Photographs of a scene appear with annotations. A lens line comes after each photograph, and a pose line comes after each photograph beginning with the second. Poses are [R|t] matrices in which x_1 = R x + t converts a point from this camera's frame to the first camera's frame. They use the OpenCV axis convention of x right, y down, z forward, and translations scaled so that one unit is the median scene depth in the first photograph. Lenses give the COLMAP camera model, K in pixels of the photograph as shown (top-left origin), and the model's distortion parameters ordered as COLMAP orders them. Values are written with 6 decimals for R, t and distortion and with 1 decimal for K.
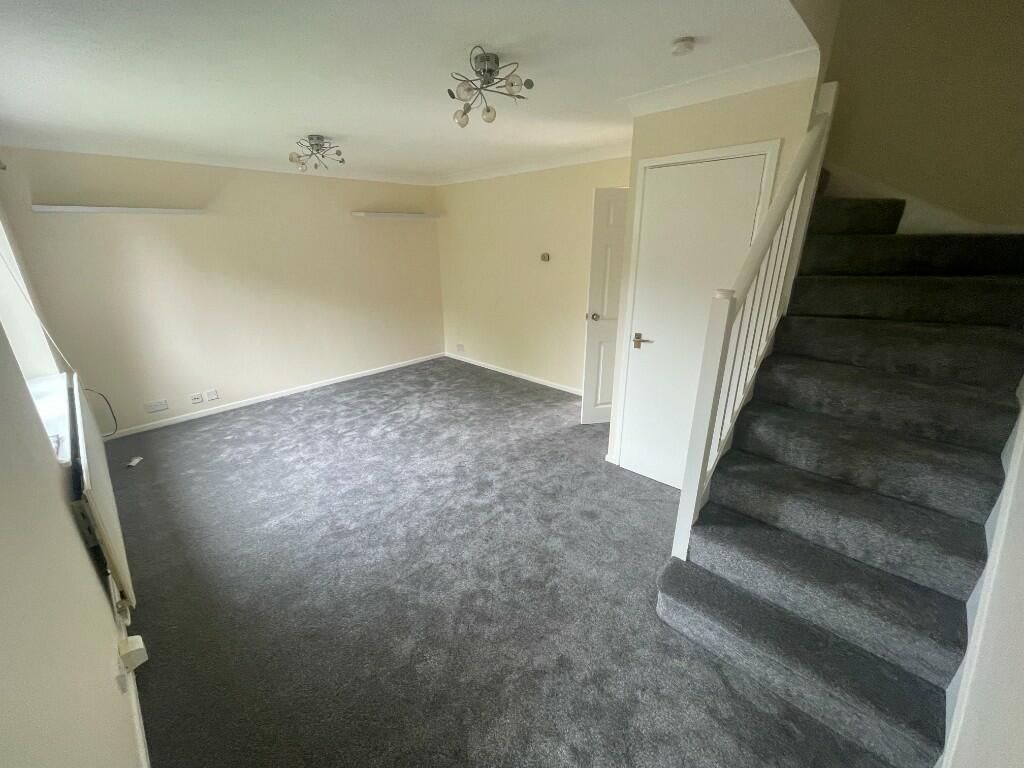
lens RADIAL K [[413.0, 0, 505.4], [0, 413.0, 386.0], [0, 0, 1]] dist [0.012431, -0.005641]
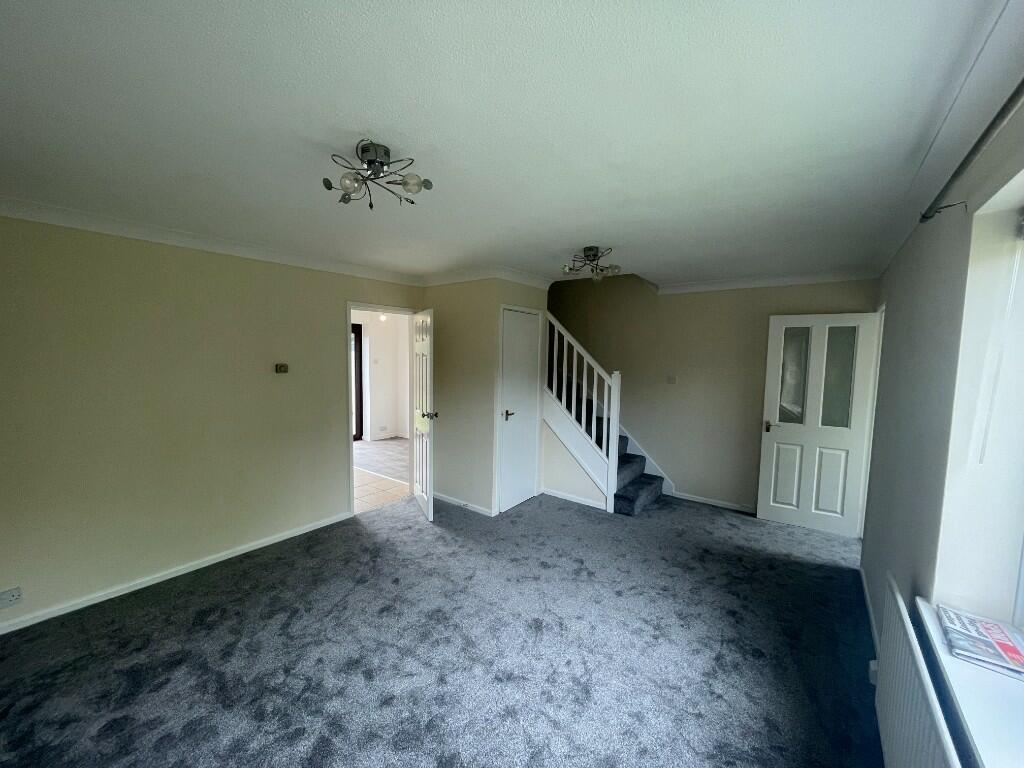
lens RADIAL K [[413.0, 0, 505.4], [0, 413.0, 386.0], [0, 0, 1]] dist [0.012431, -0.005641]
pose [[-0.122292, -0.073444, 0.989773, -0.708824], [0.316864, 0.942180, 0.109063, -0.232494], [-0.940554, 0.326961, -0.091949, 0.693111]]
